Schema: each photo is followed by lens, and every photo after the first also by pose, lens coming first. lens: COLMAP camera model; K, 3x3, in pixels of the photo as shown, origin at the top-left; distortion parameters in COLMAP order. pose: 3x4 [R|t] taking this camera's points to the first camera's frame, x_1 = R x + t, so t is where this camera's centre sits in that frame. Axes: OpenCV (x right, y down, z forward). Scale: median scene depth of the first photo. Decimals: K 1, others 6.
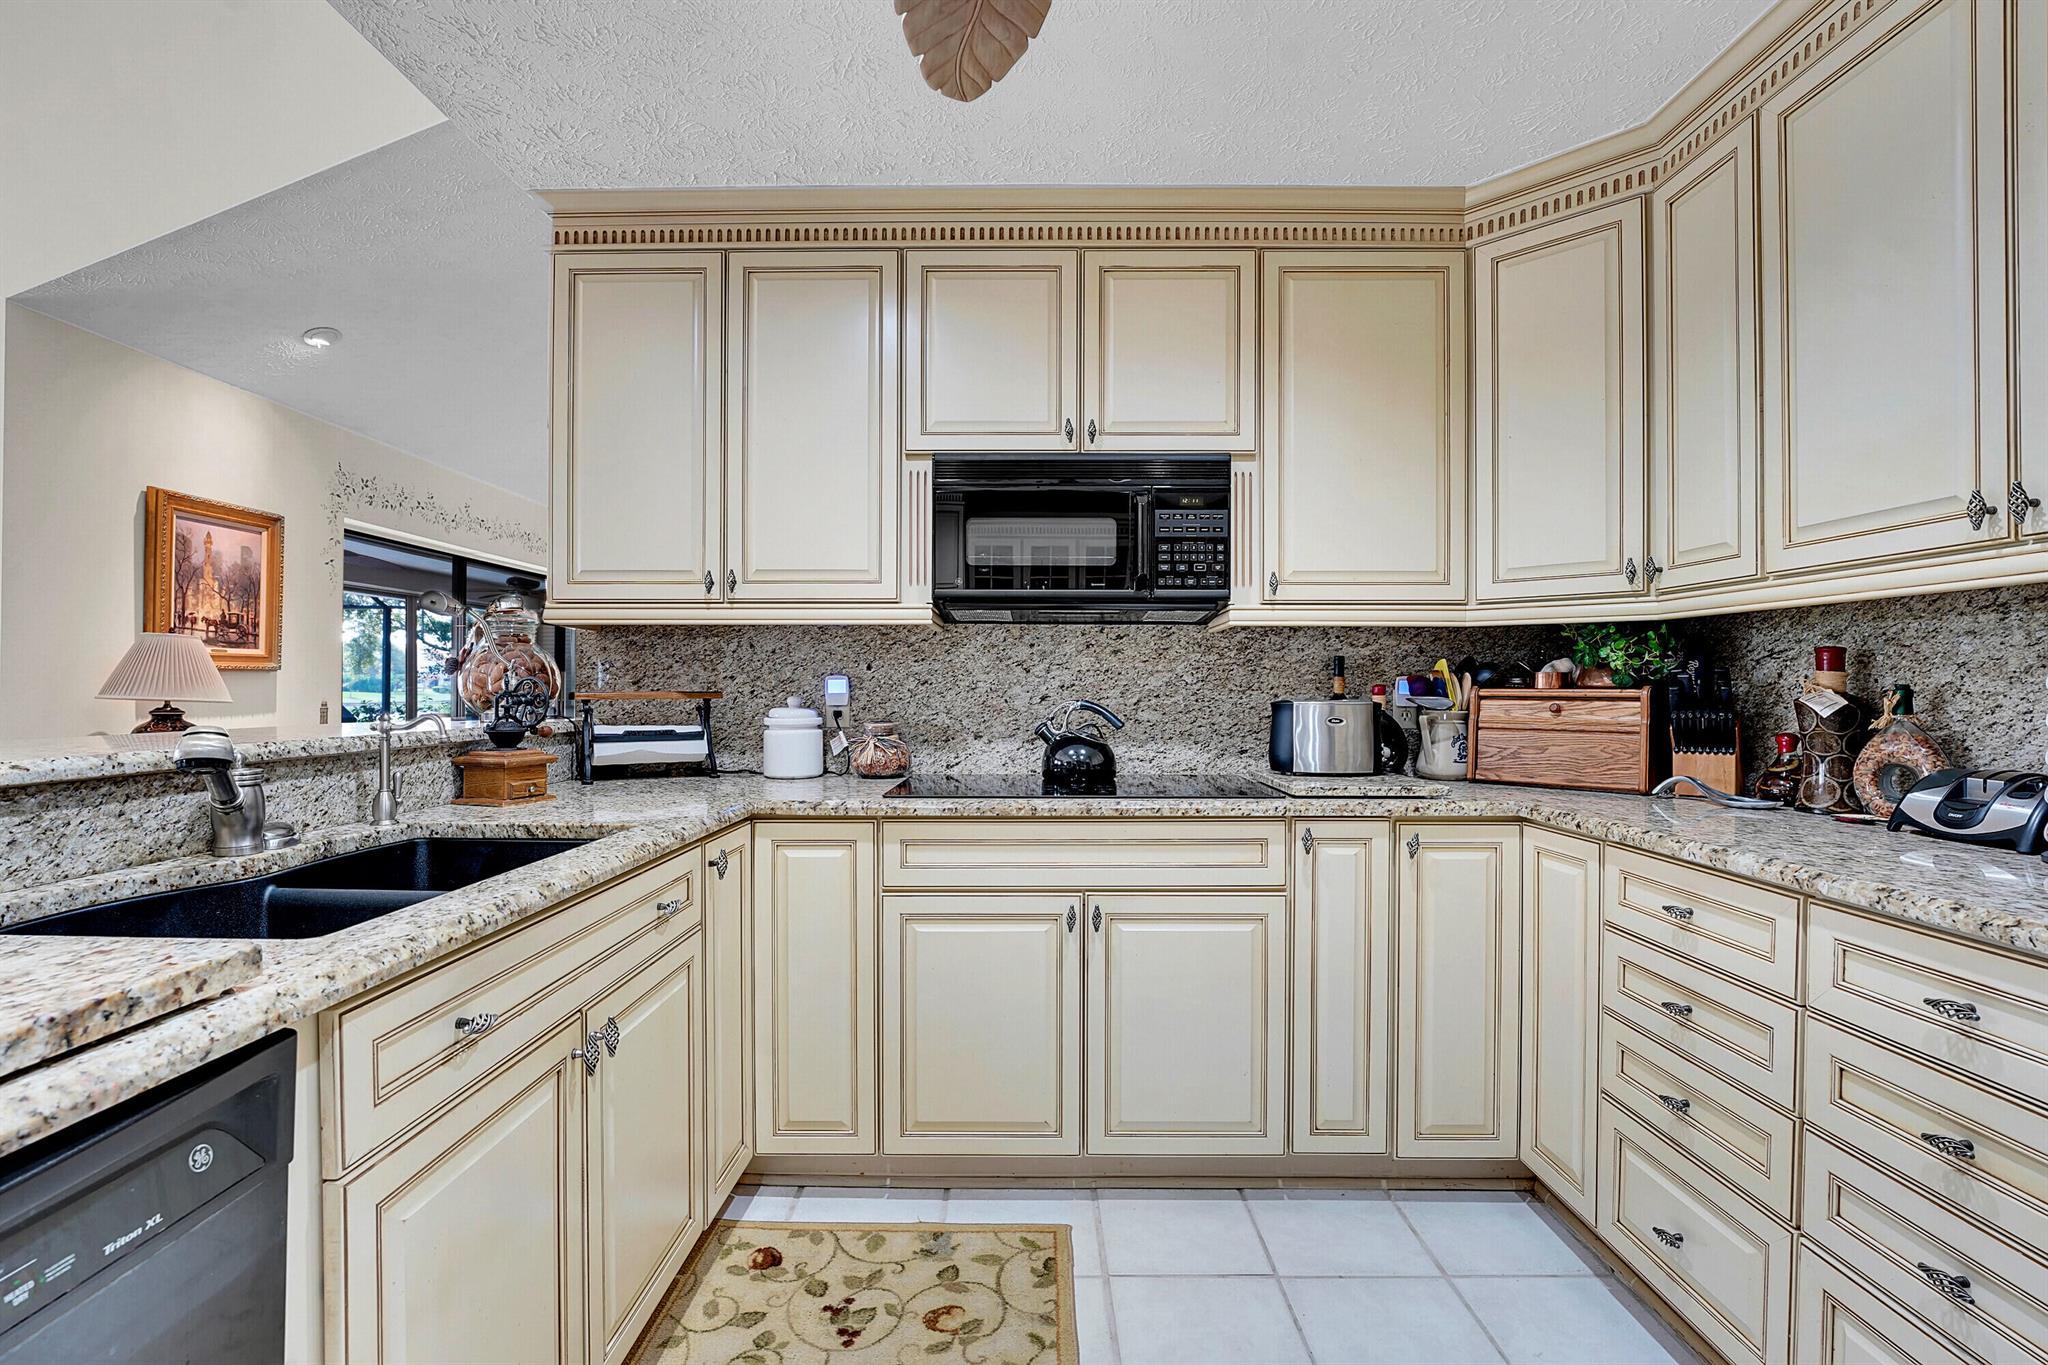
lens RADIAL K [[1177.6, 0, 1033.3], [0, 1177.6, 680.8], [0, 0, 1]] dist [-0.025297, -0.001062]
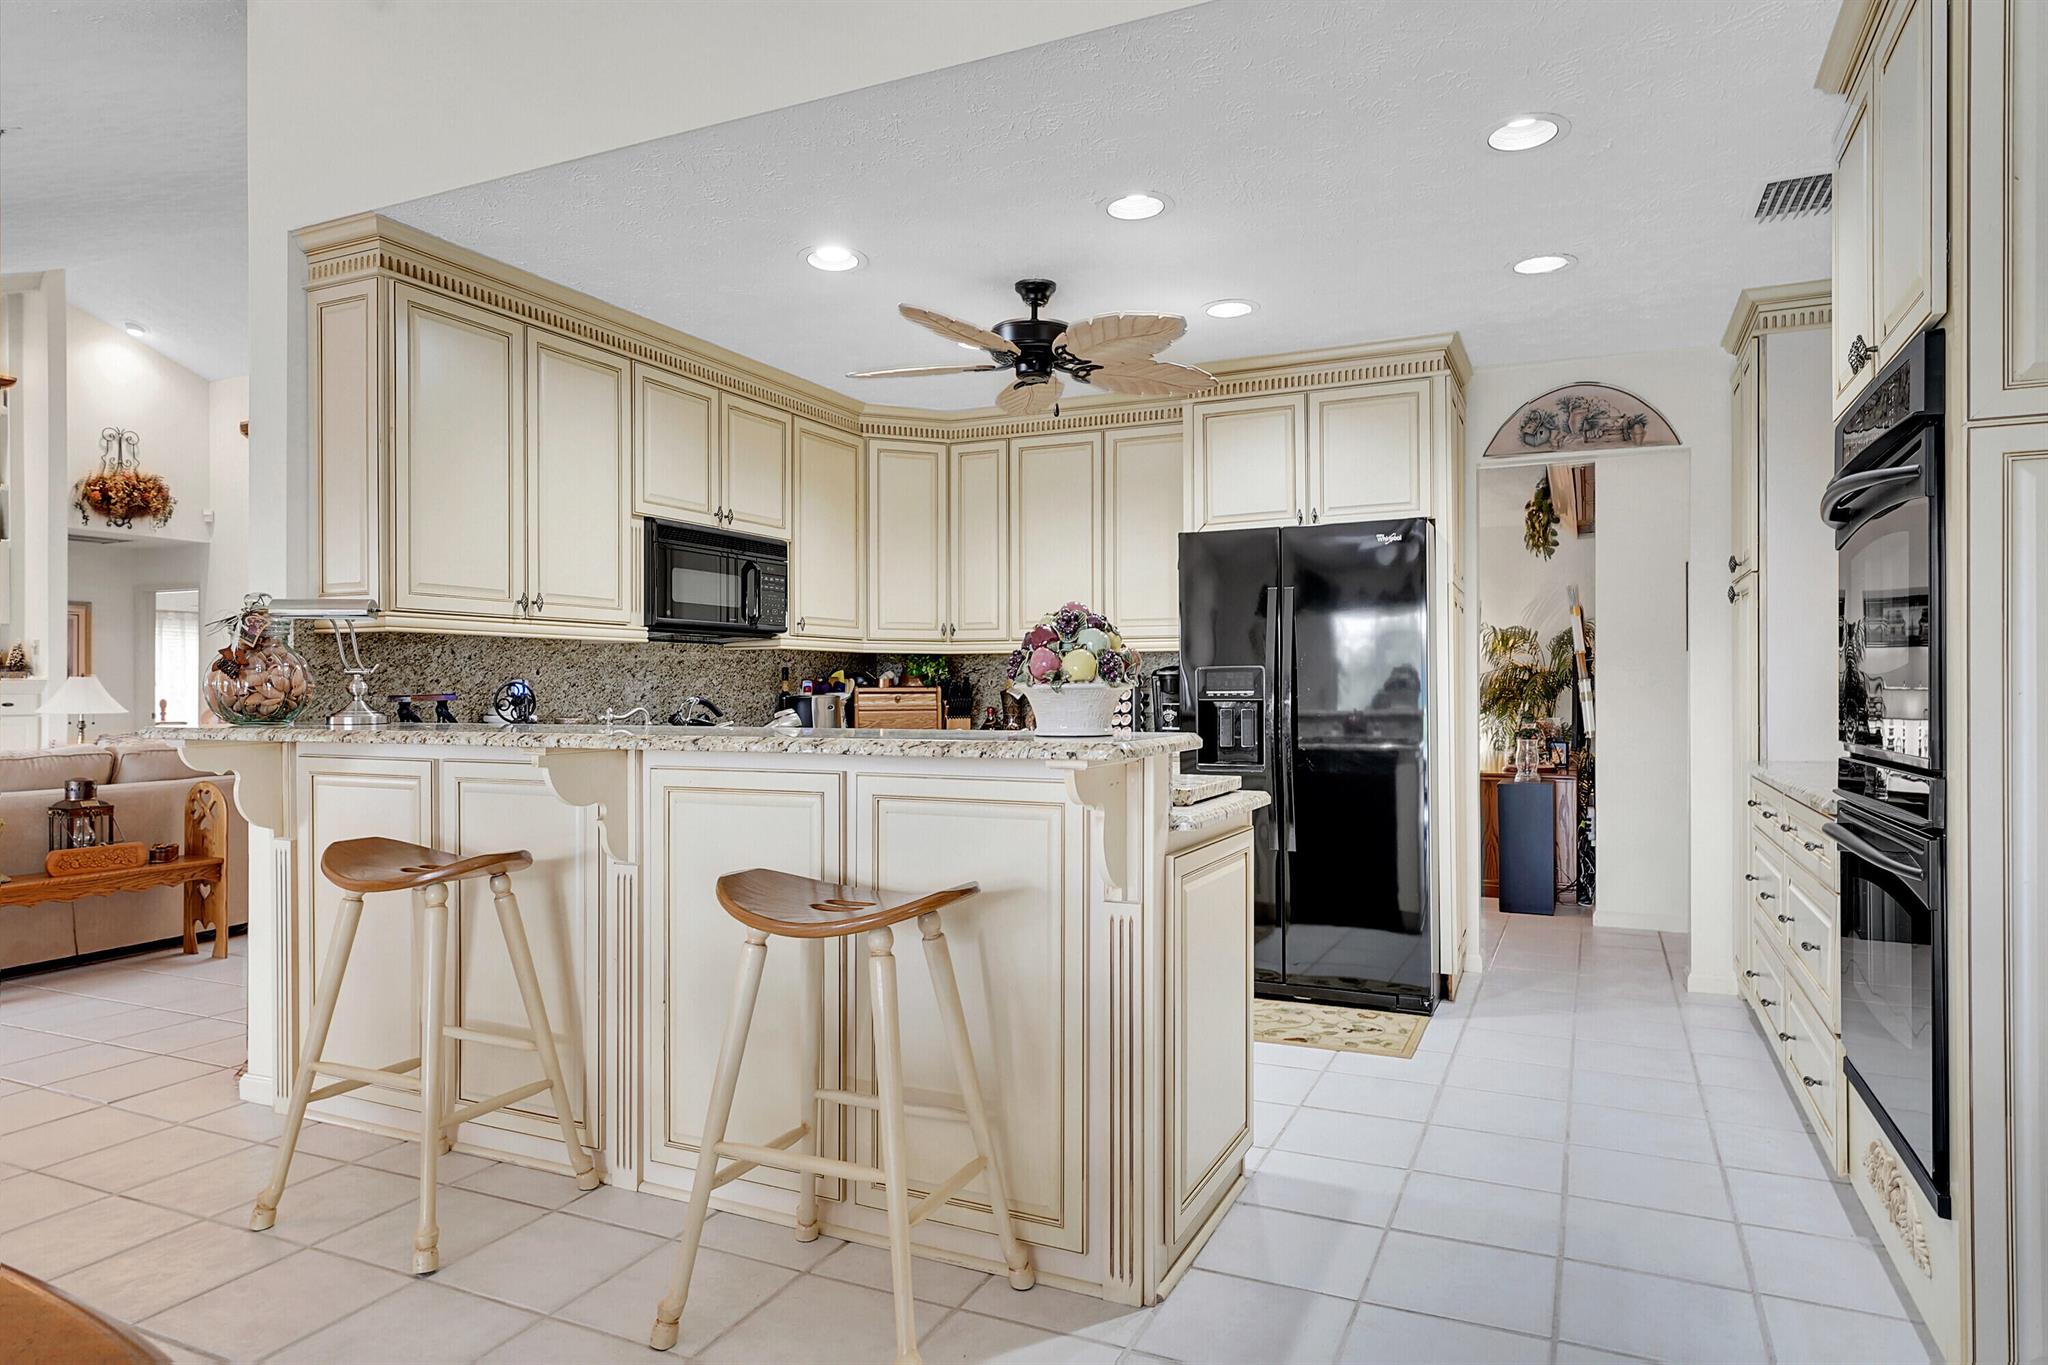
lens RADIAL K [[1177.6, 0, 1023.8], [0, 1177.6, 682.9], [0, 0, 1]] dist [-0.025297, -0.001062]
pose [[0.414164, -0.001701, 0.910201, -1.139623], [-0.007179, 0.999961, 0.005136, -0.011311], [-0.910174, -0.008662, 0.414136, 0.042645]]
